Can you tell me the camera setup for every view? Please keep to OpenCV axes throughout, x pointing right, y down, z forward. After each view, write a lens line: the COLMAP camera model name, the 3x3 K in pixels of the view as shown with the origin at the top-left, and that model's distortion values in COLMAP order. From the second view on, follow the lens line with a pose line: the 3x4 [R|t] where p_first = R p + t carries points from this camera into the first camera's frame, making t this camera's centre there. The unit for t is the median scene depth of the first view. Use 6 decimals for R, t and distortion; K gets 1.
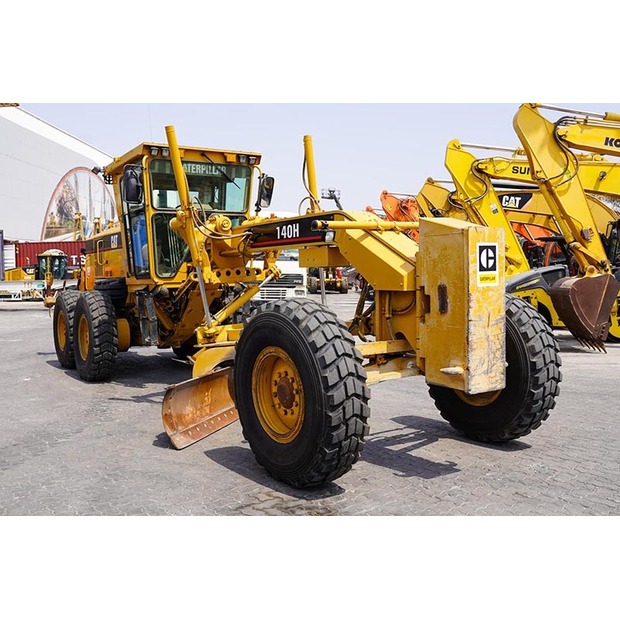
lens RADIAL K [[591.7, 0, 336.2], [0, 591.7, 292.7], [0, 0, 1]] dist [-0.005070, -0.000090]
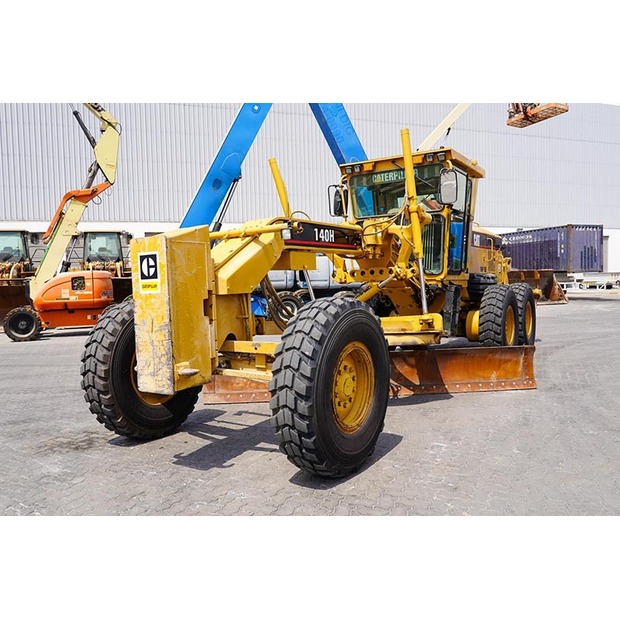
lens RADIAL K [[558.9, 0, 310.0], [0, 558.9, 310.0], [0, 0, 1]] dist [-0.000764, -0.001529]
pose [[0.423417, 0.054989, -0.904265, 1.259531], [-0.008878, 0.998360, 0.056554, -0.039747], [0.905892, -0.015918, 0.423210, 0.824097]]
